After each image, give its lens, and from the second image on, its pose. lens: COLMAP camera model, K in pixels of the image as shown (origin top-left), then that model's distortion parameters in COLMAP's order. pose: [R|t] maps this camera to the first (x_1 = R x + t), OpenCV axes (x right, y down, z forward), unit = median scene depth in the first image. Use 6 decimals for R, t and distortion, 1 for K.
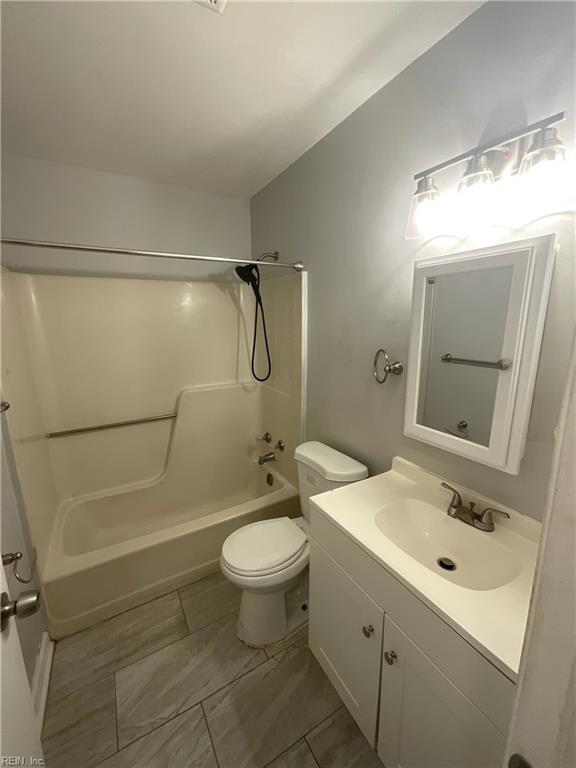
lens RADIAL K [[312.5, 0, 288.0], [0, 312.5, 384.0], [0, 0, 1]] dist [-0.002243, 0.001070]
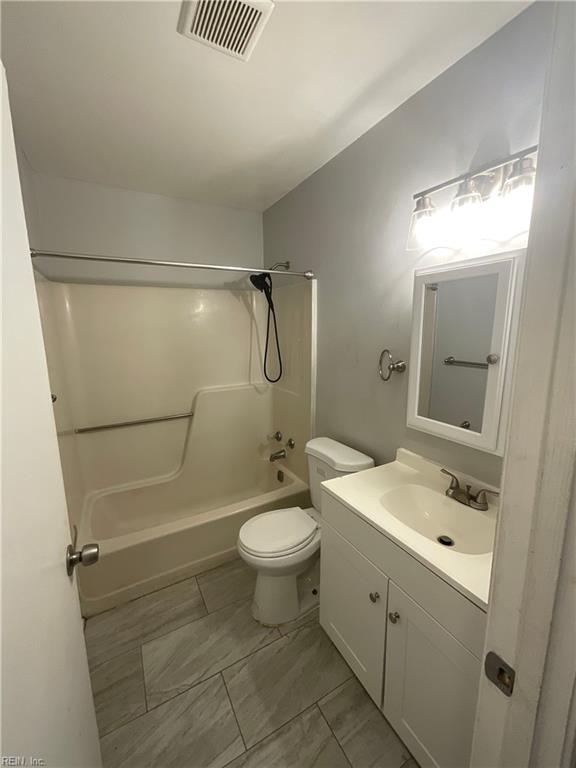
lens RADIAL K [[312.5, 0, 288.0], [0, 312.5, 384.0], [0, 0, 1]] dist [-0.002243, 0.001070]
pose [[0.999806, 0.001219, -0.019671, -0.021616], [-0.001659, 0.999749, -0.022346, 0.032925], [0.019639, 0.022374, 0.999557, -0.094950]]
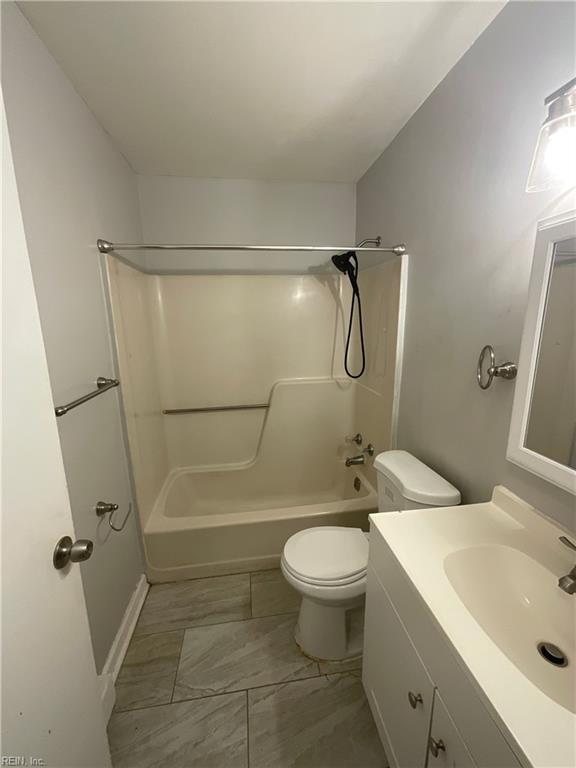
lens RADIAL K [[312.5, 0, 288.0], [0, 312.5, 384.0], [0, 0, 1]] dist [-0.002243, 0.001070]
pose [[0.926217, 0.072537, -0.369945, 0.126825], [-0.069083, 0.997355, 0.022596, 0.001300], [0.370606, 0.004629, 0.928779, 0.095165]]
